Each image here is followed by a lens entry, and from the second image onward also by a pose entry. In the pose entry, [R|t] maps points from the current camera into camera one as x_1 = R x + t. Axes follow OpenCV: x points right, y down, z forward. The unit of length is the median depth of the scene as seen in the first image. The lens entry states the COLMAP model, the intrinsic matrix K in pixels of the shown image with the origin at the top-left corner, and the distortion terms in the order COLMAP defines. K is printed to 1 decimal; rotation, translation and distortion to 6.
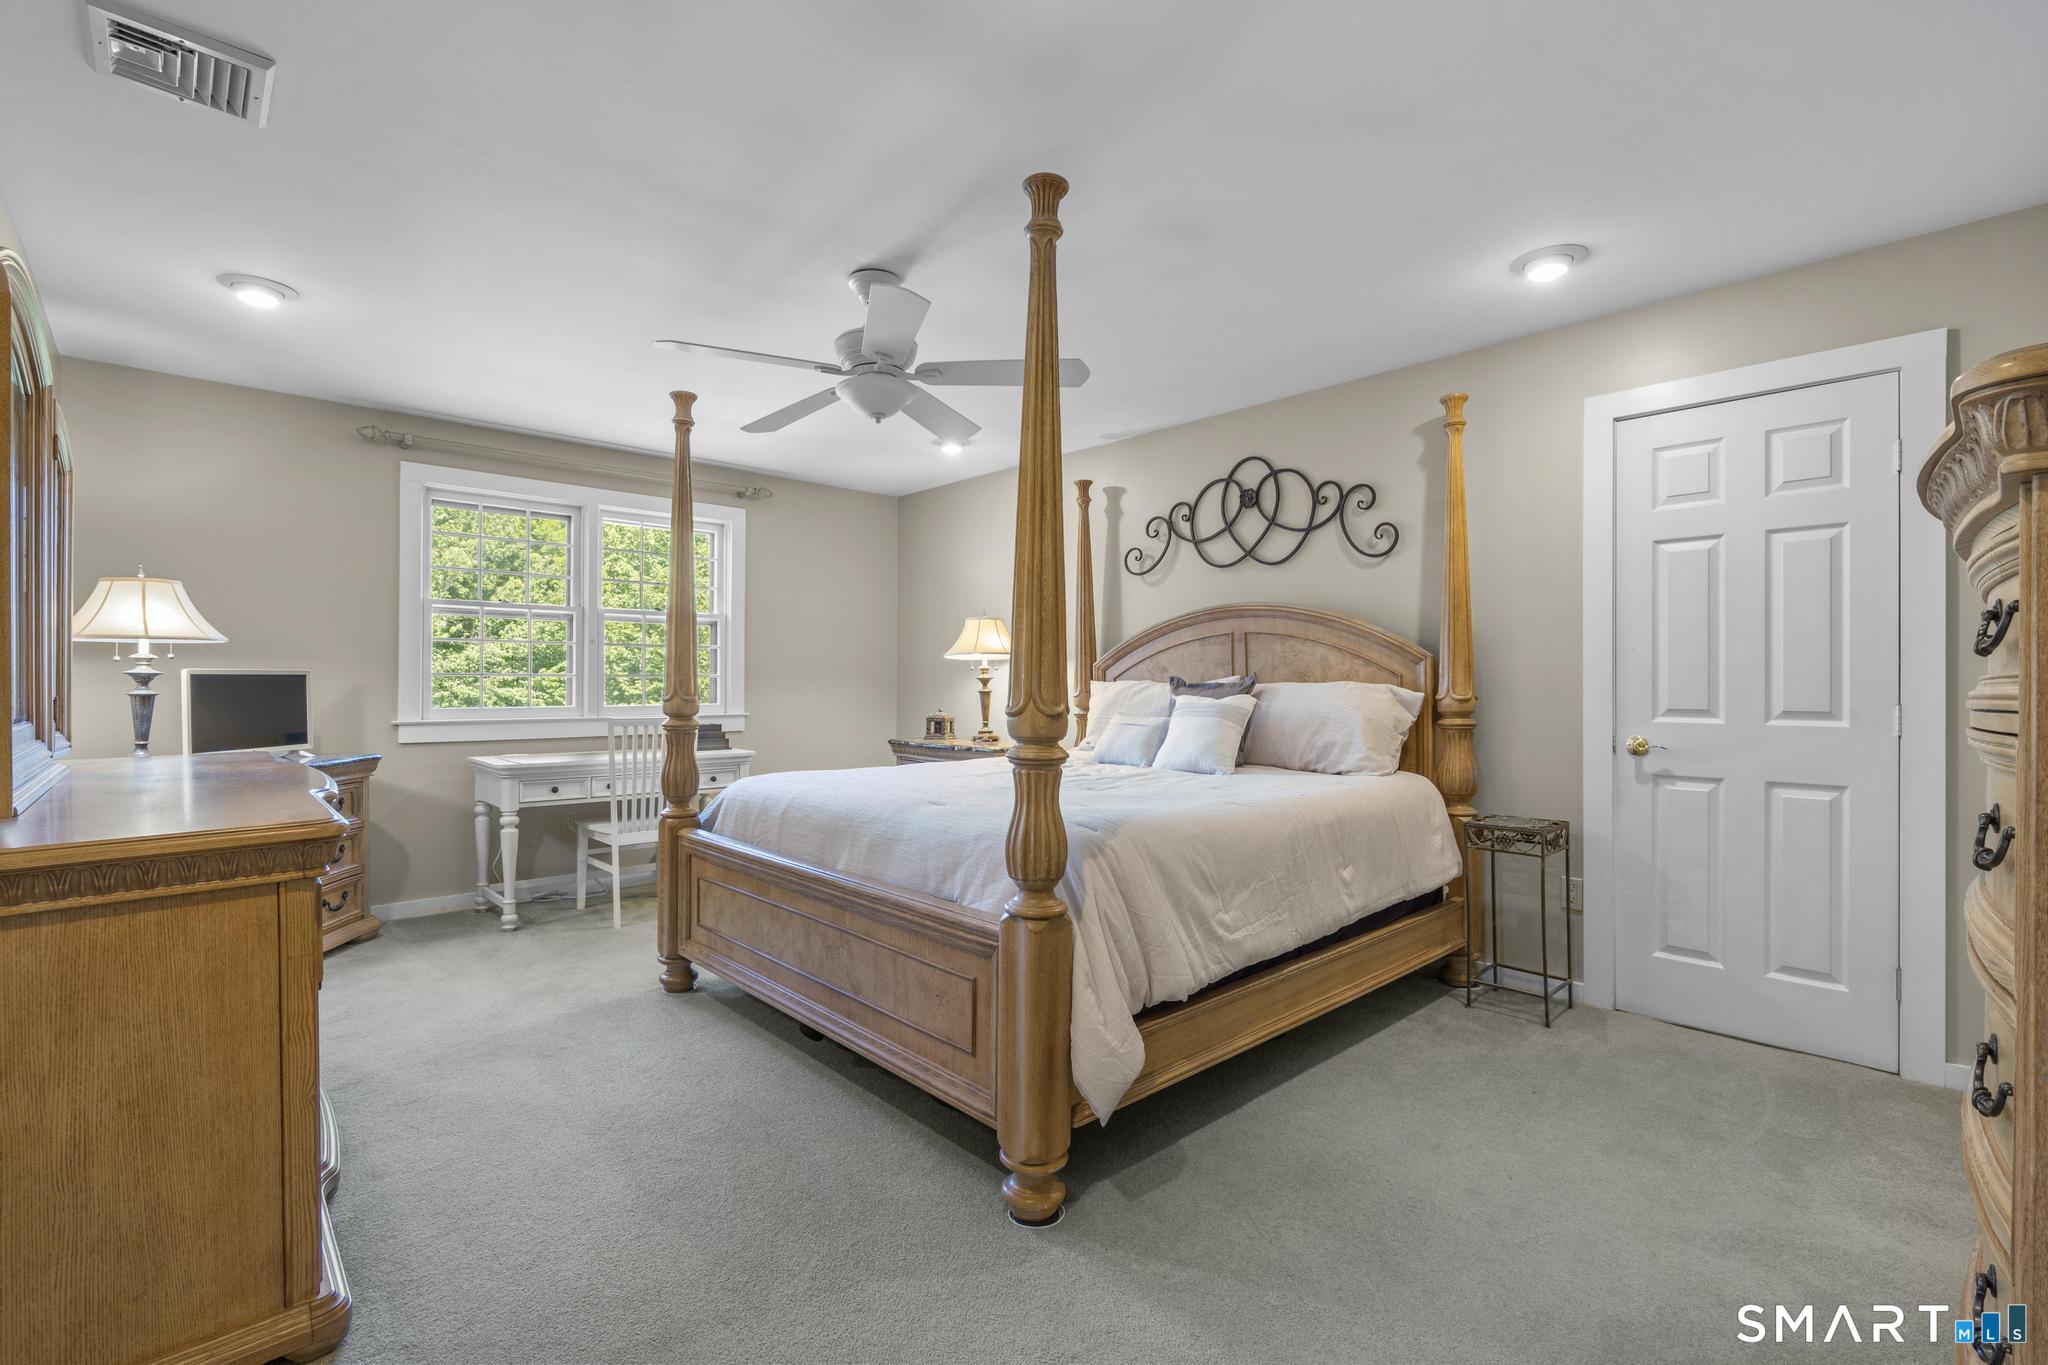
lens RADIAL K [[911.9, 0, 1027.1], [0, 911.9, 685.9], [0, 0, 1]] dist [0.001633, 0.000486]
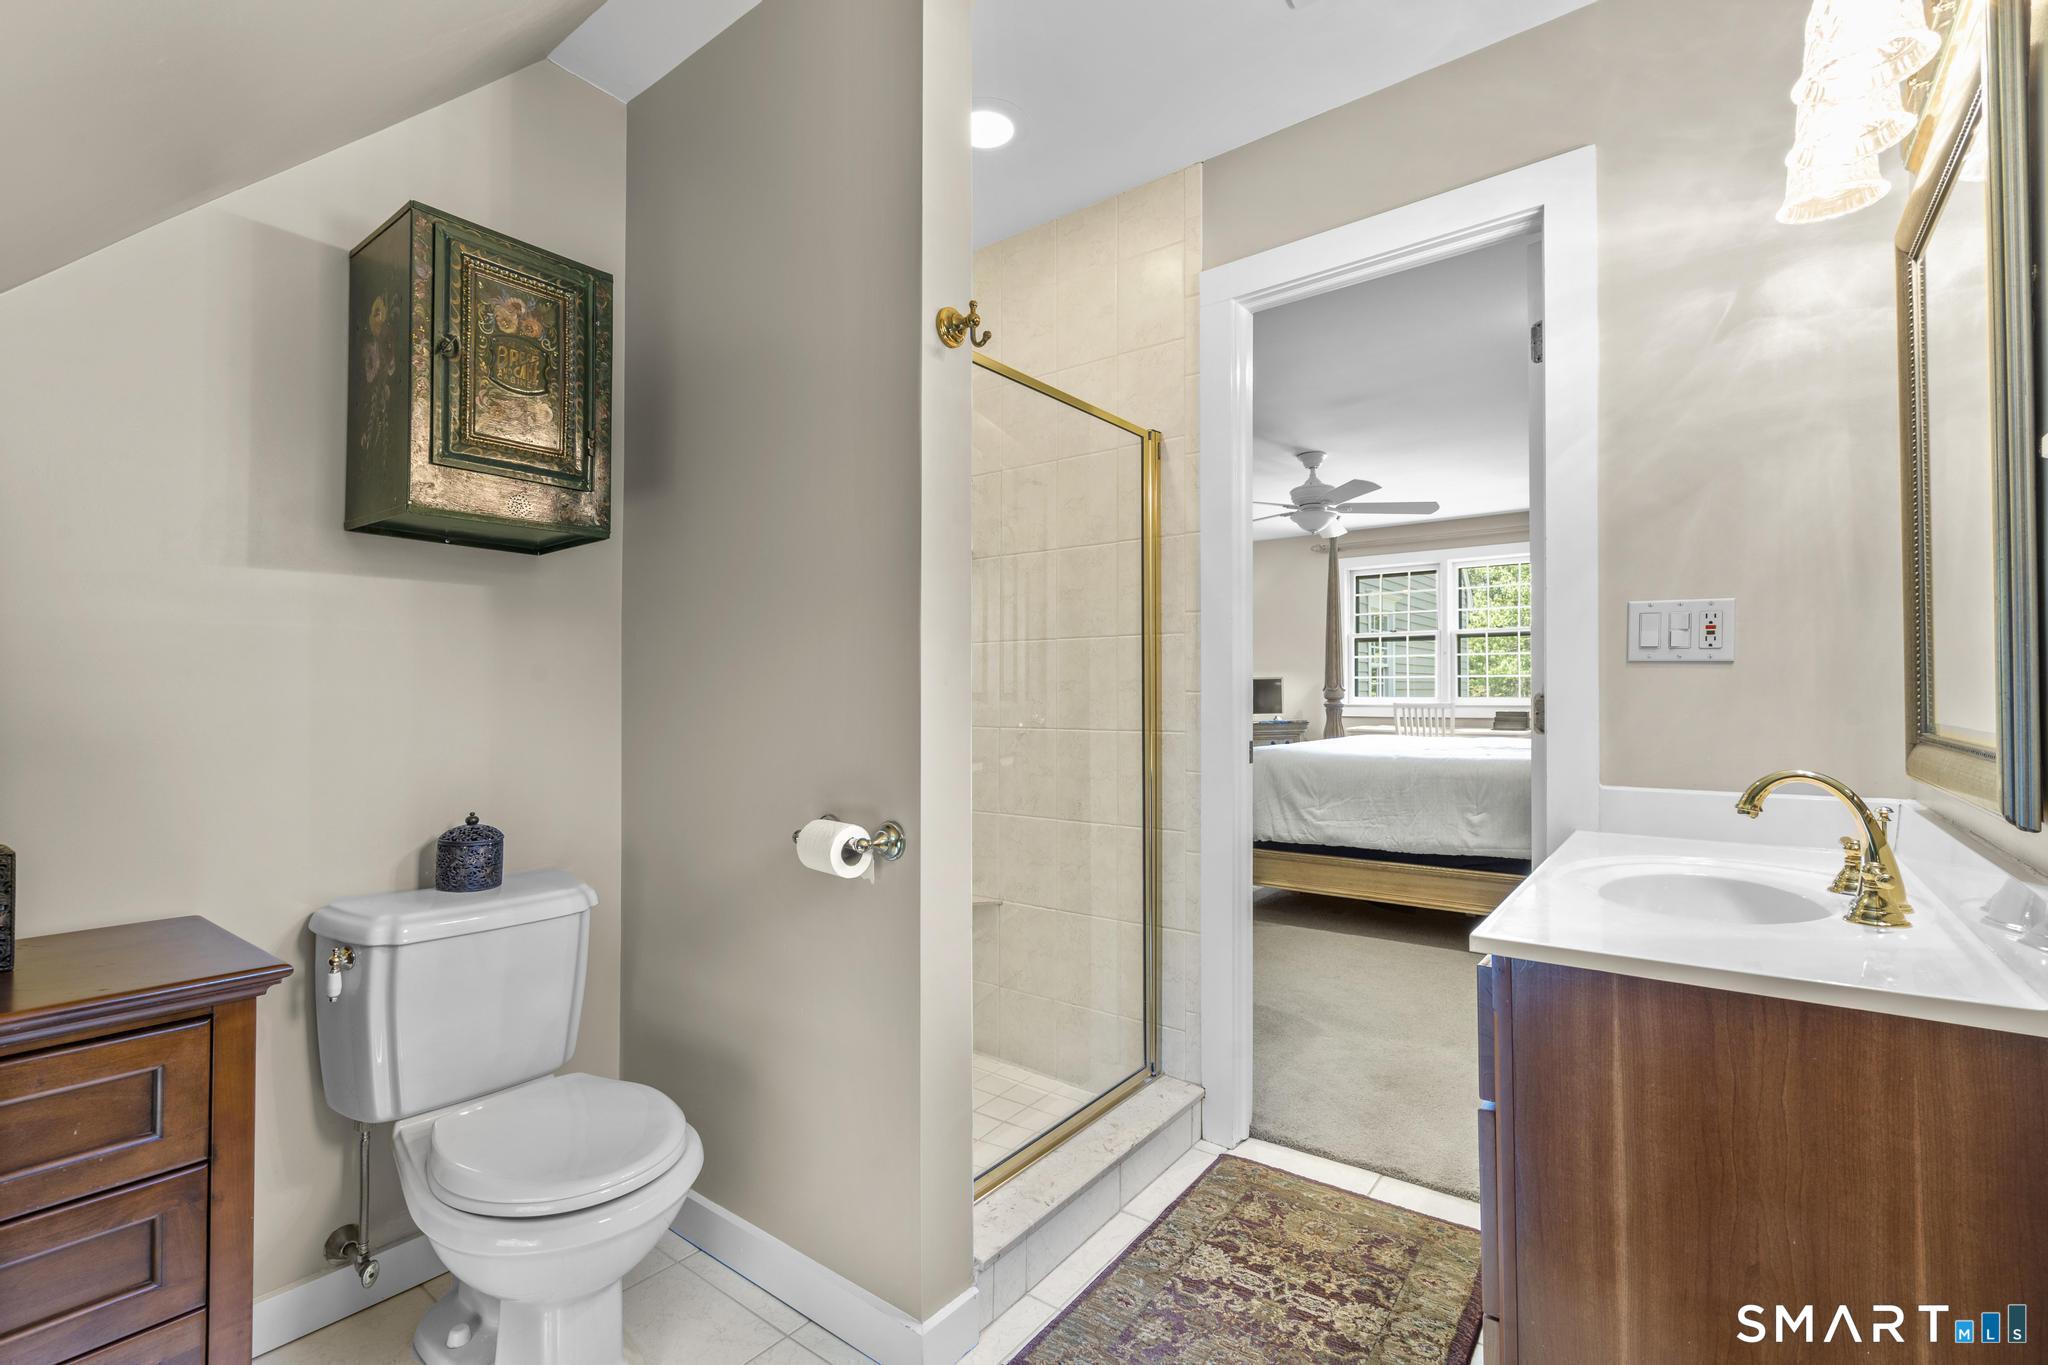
lens RADIAL K [[911.9, 0, 1025.6], [0, 911.9, 681.6], [0, 0, 1]] dist [0.001633, 0.000486]
pose [[0.163079, -0.012999, -0.986527, 1.868098], [0.003975, 0.999914, -0.012518, 0.024443], [0.986605, -0.001880, 0.163116, 0.160611]]
